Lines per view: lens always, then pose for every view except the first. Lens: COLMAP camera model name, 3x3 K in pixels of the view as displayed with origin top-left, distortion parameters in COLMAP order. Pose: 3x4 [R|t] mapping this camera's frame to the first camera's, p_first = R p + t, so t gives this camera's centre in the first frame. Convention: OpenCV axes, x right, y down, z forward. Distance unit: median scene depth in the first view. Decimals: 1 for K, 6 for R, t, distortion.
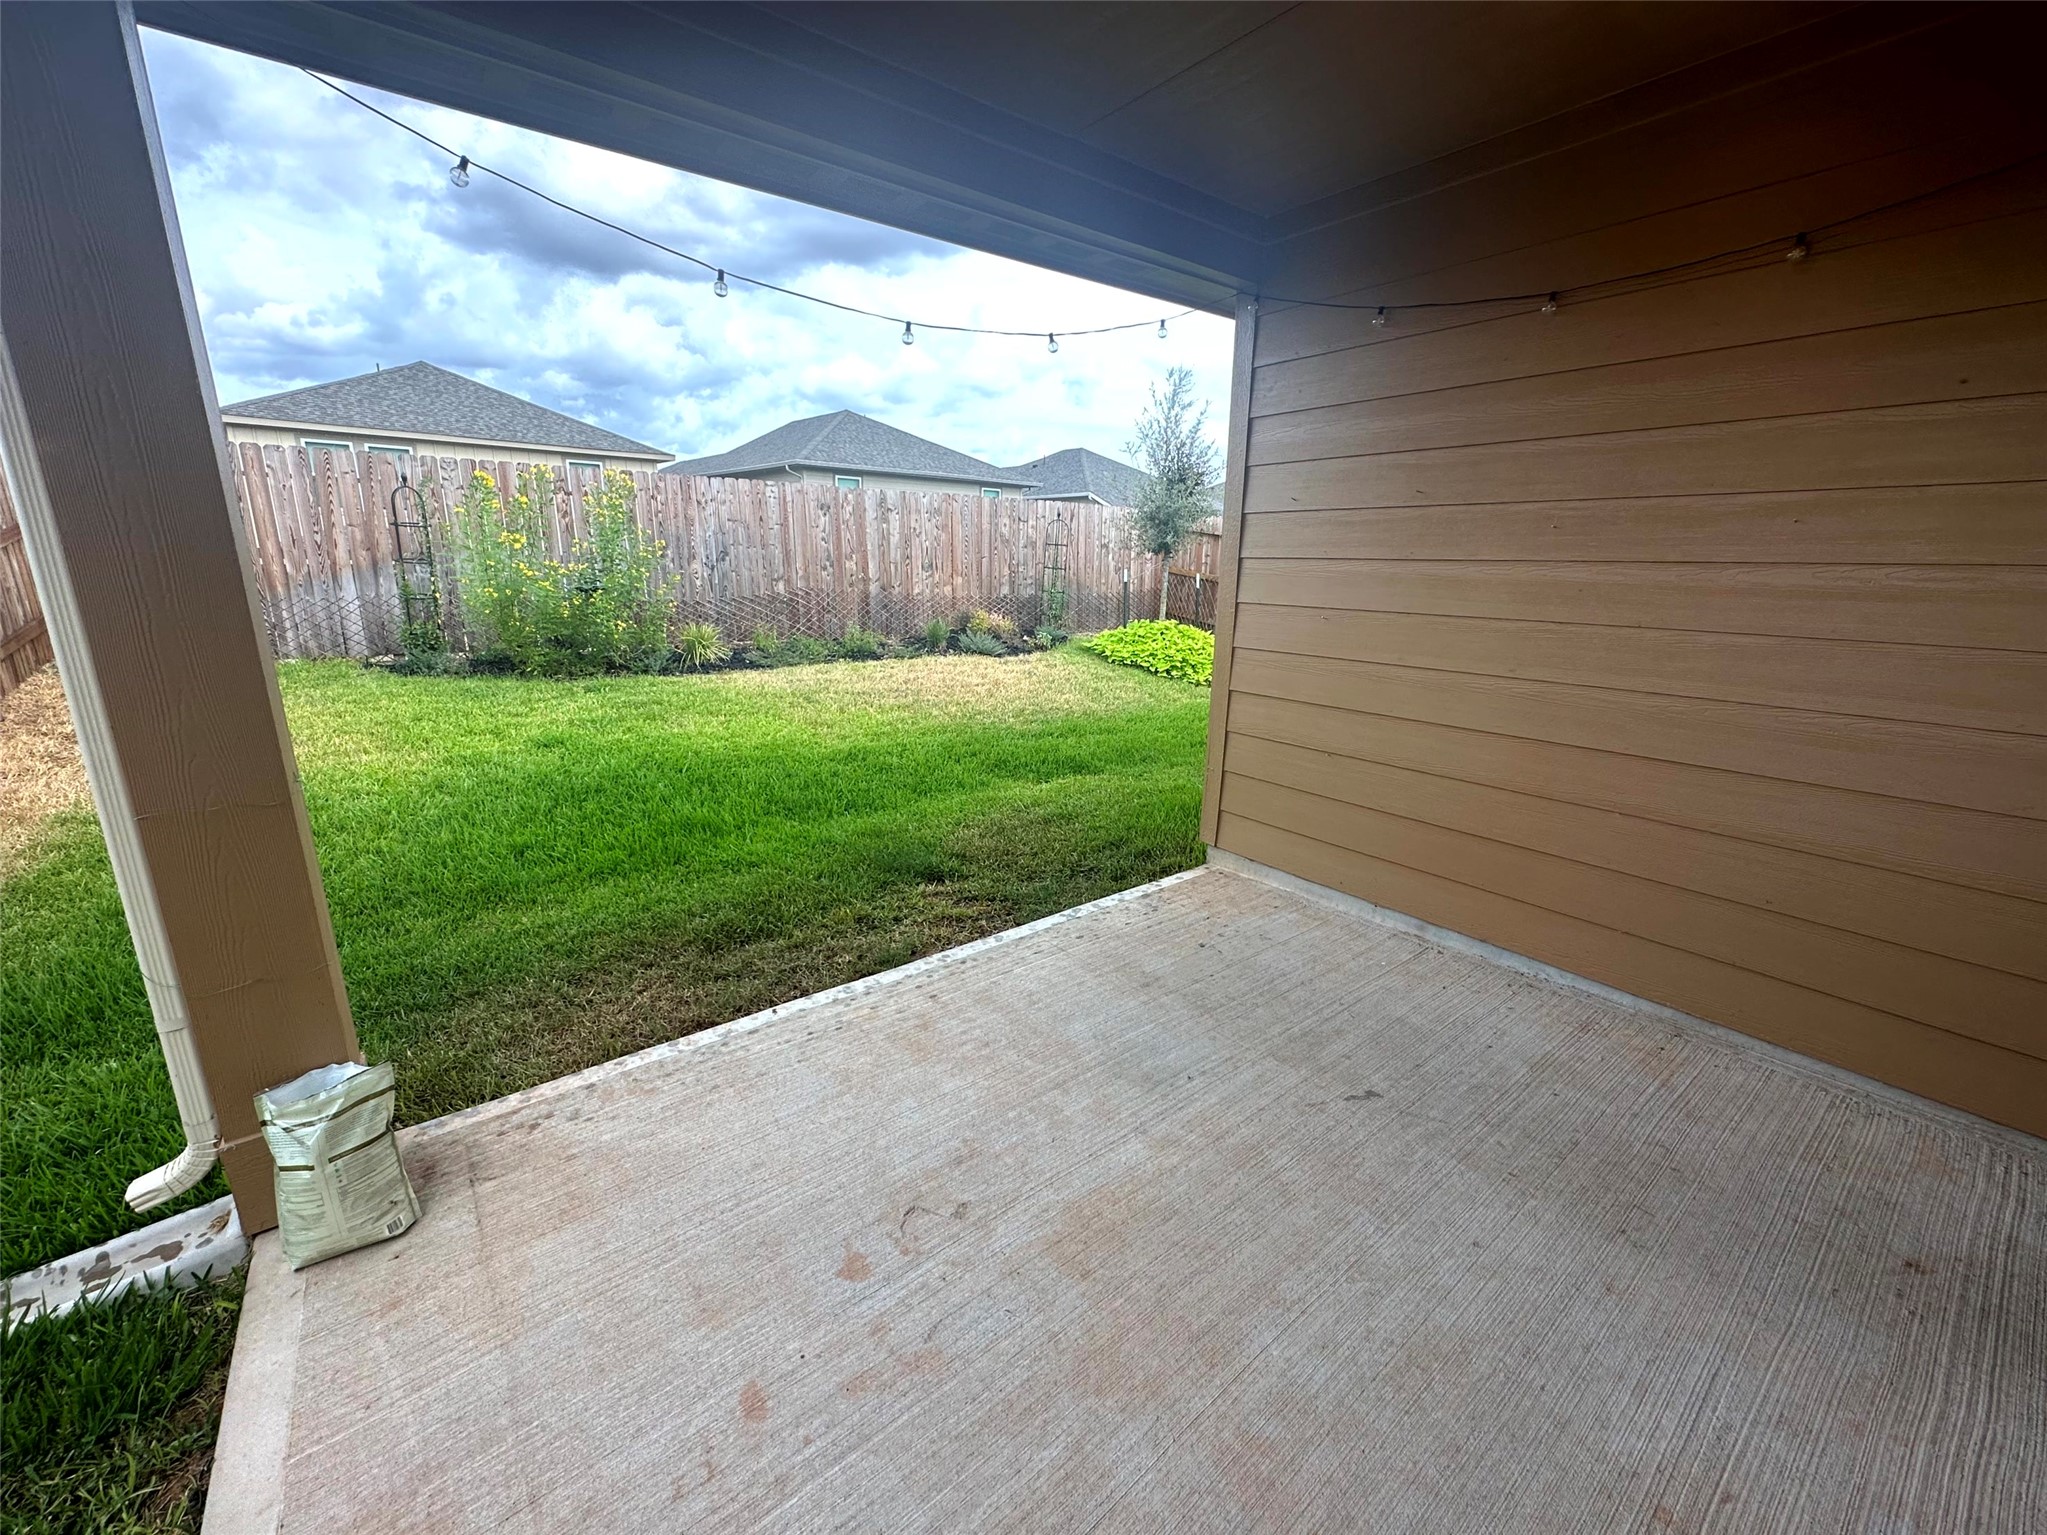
lens RADIAL K [[817.2, 0, 1030.9], [0, 817.2, 765.0], [0, 0, 1]] dist [-0.006925, 0.001116]
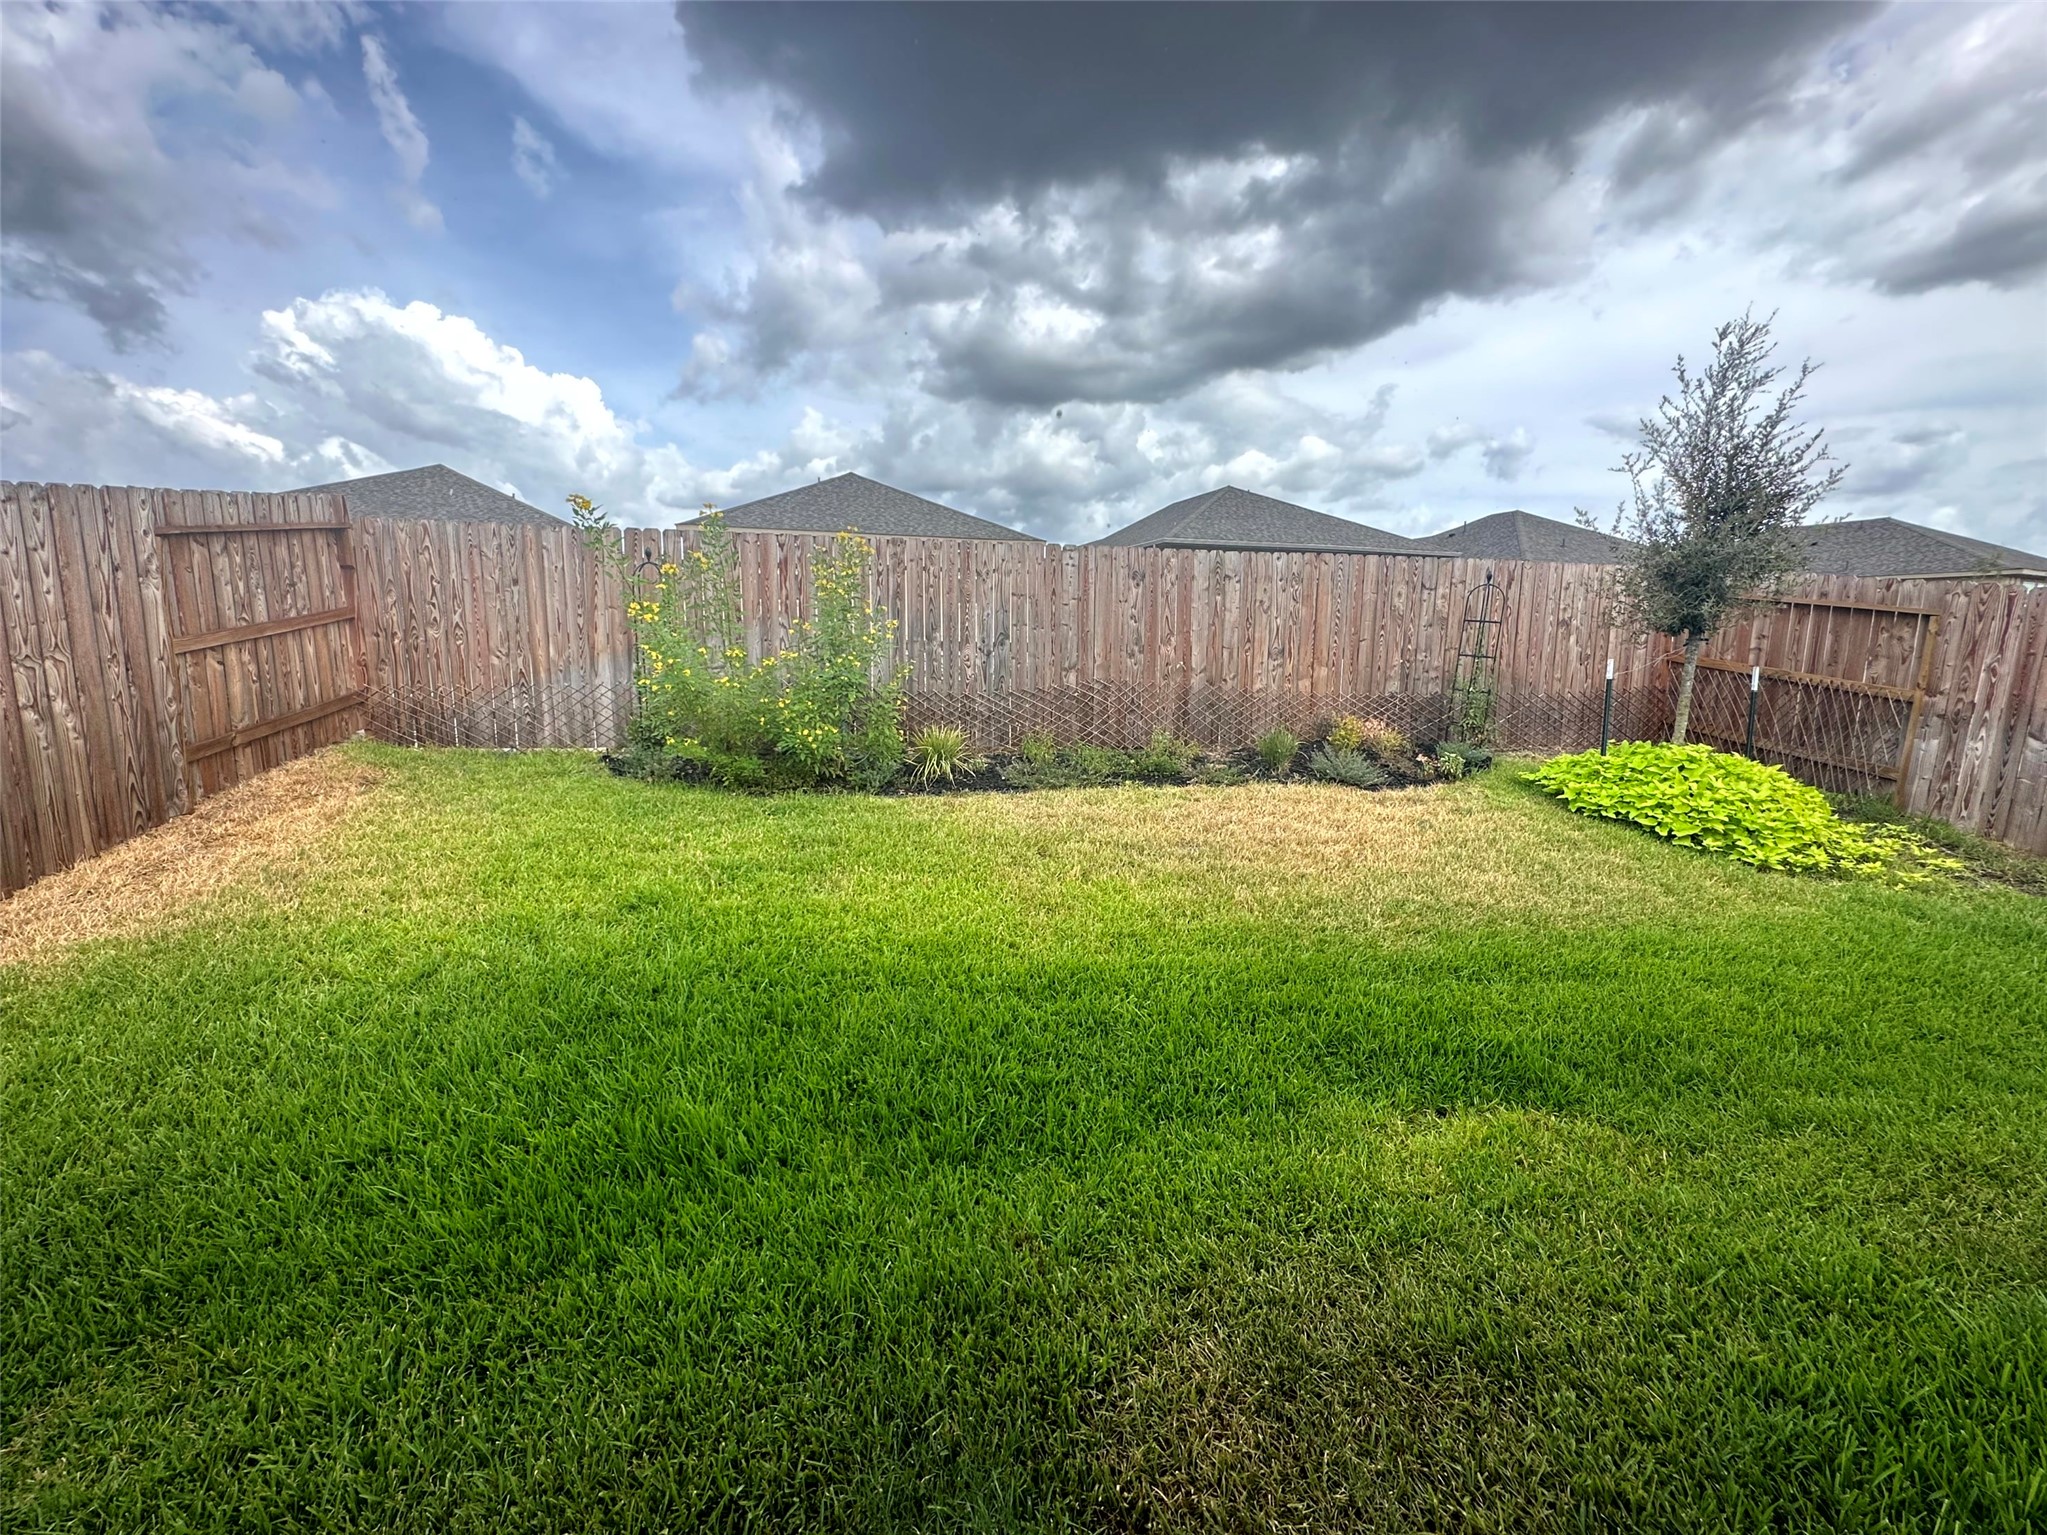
lens RADIAL K [[817.2, 0, 1022.0], [0, 817.2, 767.7], [0, 0, 1]] dist [-0.006925, 0.001116]
pose [[0.892998, 0.064379, -0.445433, 0.000264], [-0.107881, 0.991482, -0.072979, -0.069273], [0.436941, 0.113224, 0.892336, 0.283705]]
